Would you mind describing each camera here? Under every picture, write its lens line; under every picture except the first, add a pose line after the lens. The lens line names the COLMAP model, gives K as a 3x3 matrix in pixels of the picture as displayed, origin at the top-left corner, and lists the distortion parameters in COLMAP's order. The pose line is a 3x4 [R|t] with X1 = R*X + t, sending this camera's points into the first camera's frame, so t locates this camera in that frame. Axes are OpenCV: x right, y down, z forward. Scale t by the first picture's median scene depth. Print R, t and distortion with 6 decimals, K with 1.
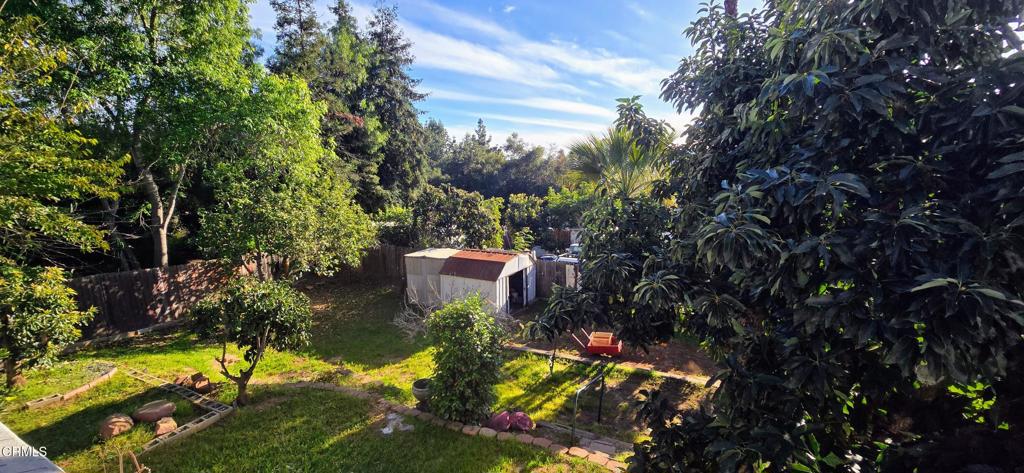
lens RADIAL K [[415.7, 0, 517.9], [0, 415.7, 234.5], [0, 0, 1]] dist [-0.003050, -0.000151]
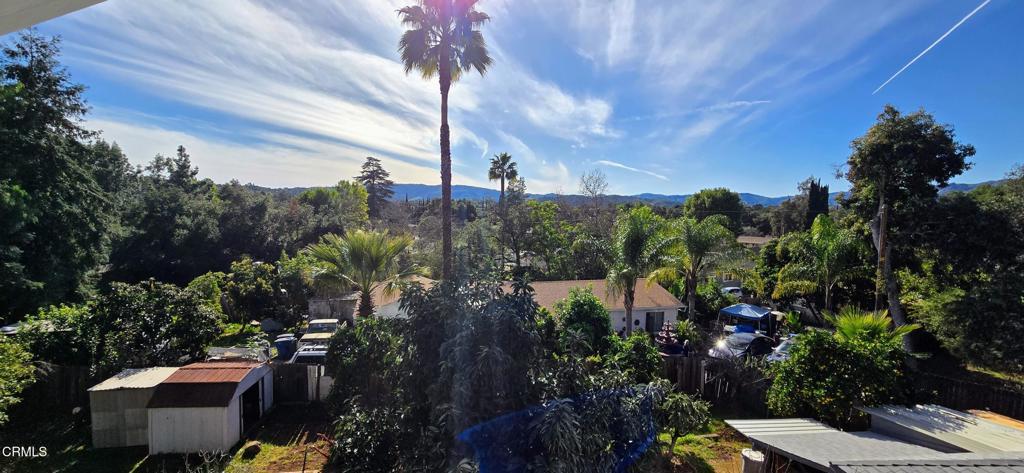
lens RADIAL K [[415.4, 0, 510.9], [0, 415.4, 232.7], [0, 0, 1]] dist [-0.001229, -0.000585]
pose [[0.832139, -0.006783, 0.554525, -0.015418], [0.049643, 0.996822, -0.062303, -0.077548], [-0.552341, 0.079373, 0.829831, -0.069639]]
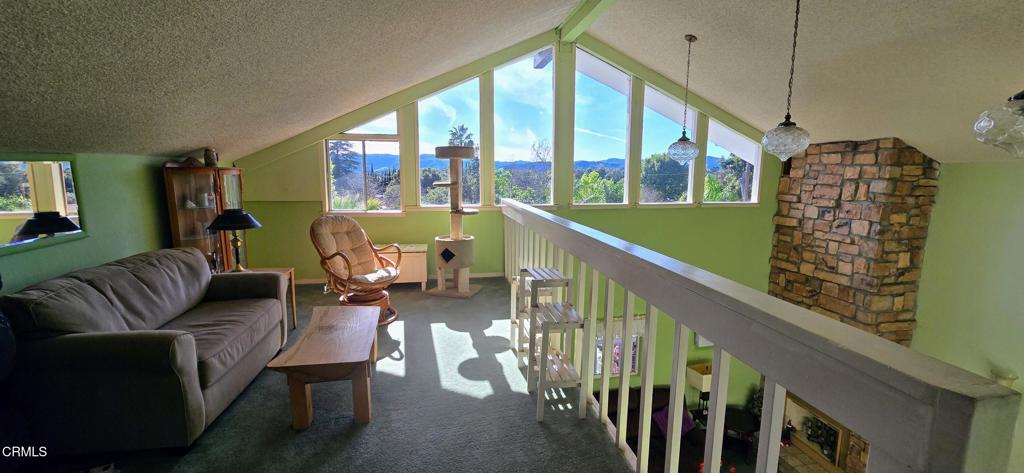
lens RADIAL K [[415.7, 0, 518.0], [0, 415.7, 234.8], [0, 0, 1]] dist [-0.003050, -0.000151]
pose [[0.781657, -0.080707, 0.618464, -0.067468], [0.083682, 0.996198, 0.024237, -0.051867], [-0.618069, 0.032810, 0.785439, -0.225705]]
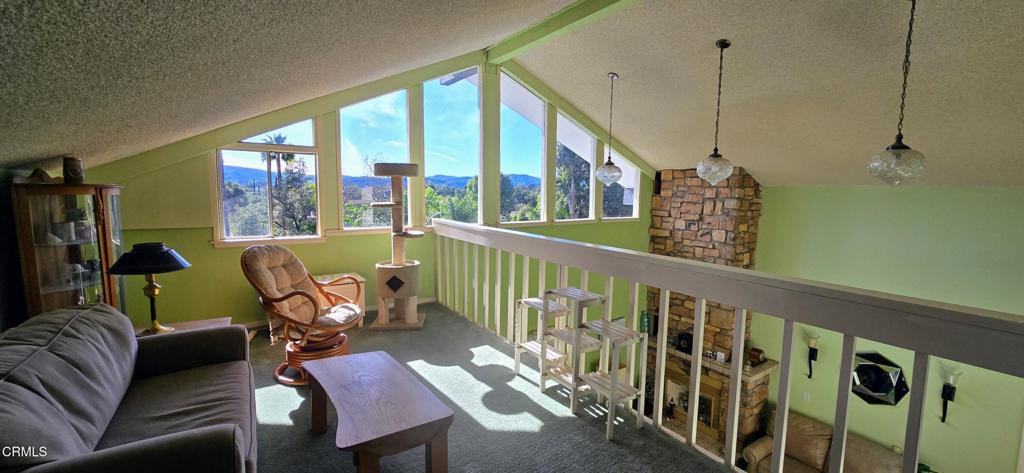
lens RADIAL K [[415.4, 0, 516.7], [0, 415.4, 234.5], [0, 0, 1]] dist [-0.001229, -0.000585]
pose [[0.470093, -0.080103, 0.878974, -0.093056], [0.117769, 0.992661, 0.027478, -0.057756], [-0.874724, 0.090599, 0.476077, -0.192179]]
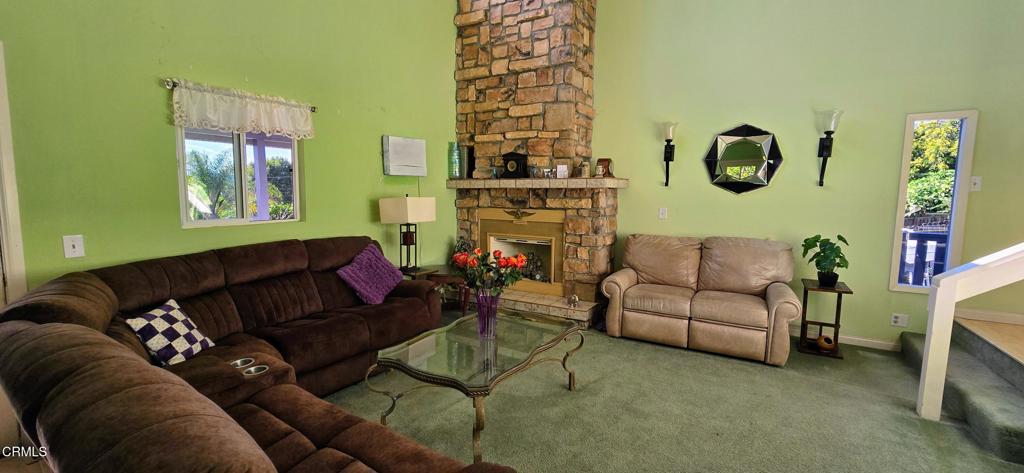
lens RADIAL K [[415.7, 0, 508.3], [0, 415.7, 236.5], [0, 0, 1]] dist [-0.003050, -0.000151]
pose [[0.046672, -0.092363, 0.994631, -0.014810], [0.138850, 0.986650, 0.085106, 0.027547], [-0.989213, 0.134132, 0.058874, -0.164156]]
